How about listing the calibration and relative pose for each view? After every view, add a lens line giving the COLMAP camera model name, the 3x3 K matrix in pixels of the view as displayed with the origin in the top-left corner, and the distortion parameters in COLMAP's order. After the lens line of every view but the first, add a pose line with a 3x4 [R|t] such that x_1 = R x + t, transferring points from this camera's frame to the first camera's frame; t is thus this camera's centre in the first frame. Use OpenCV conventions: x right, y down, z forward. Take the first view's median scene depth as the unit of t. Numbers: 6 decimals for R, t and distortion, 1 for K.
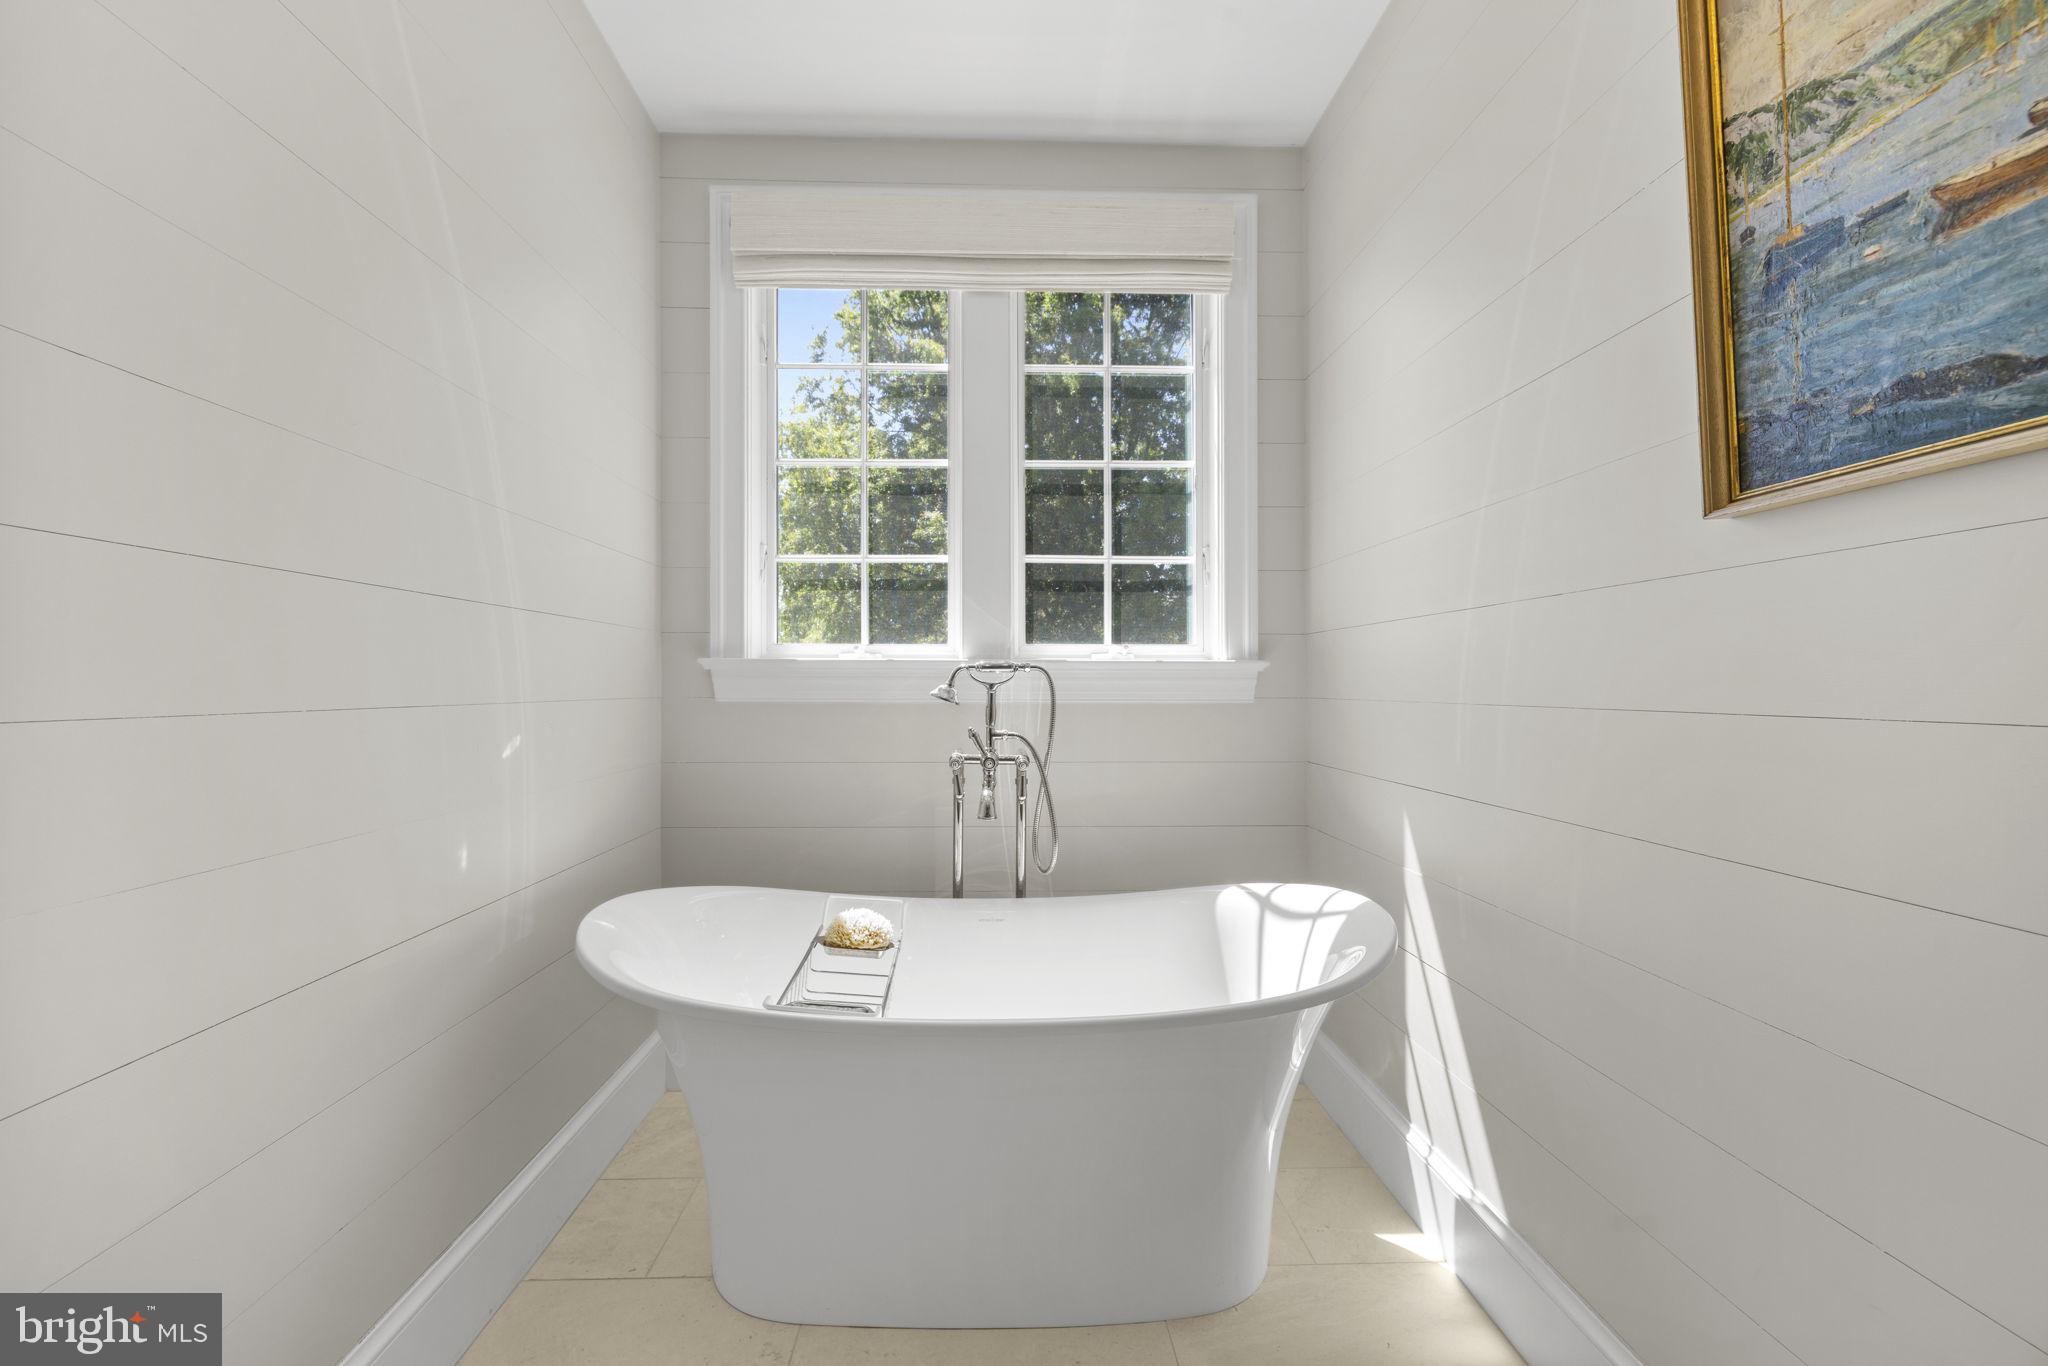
lens RADIAL K [[854.1, 0, 1003.0], [0, 854.1, 674.6], [0, 0, 1]] dist [-0.000988, 0.003538]
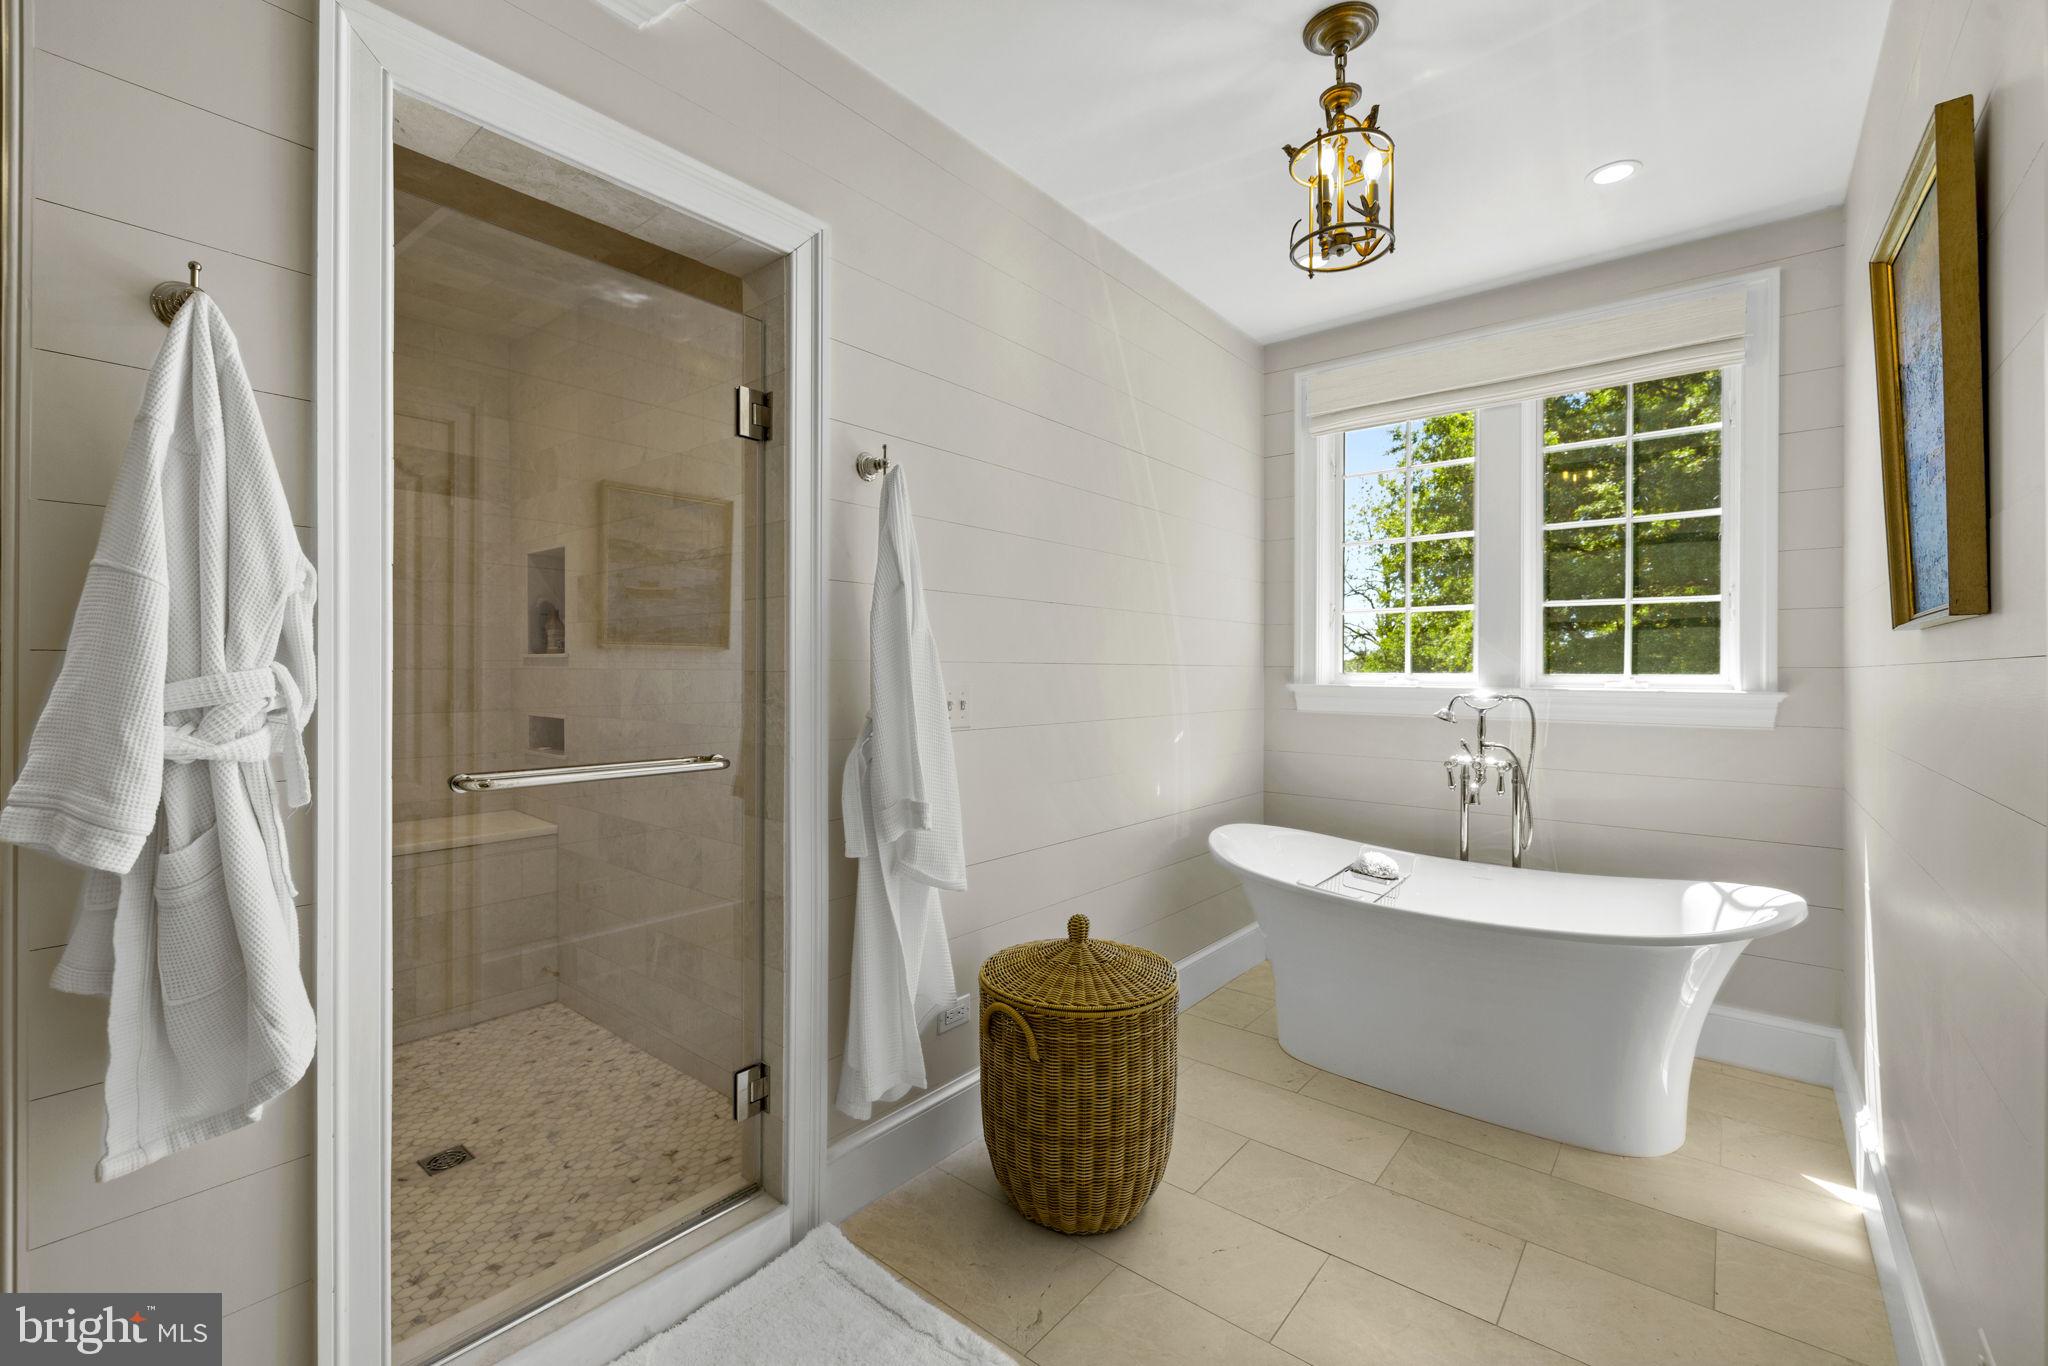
lens RADIAL K [[854.1, 0, 1003.0], [0, 854.1, 674.6], [0, 0, 1]] dist [-0.000988, 0.003538]
pose [[0.740408, 0.004850, -0.672140, 0.300729], [0.004938, 0.999908, 0.012654, -0.058548], [0.672140, -0.012688, 0.740316, -0.488465]]
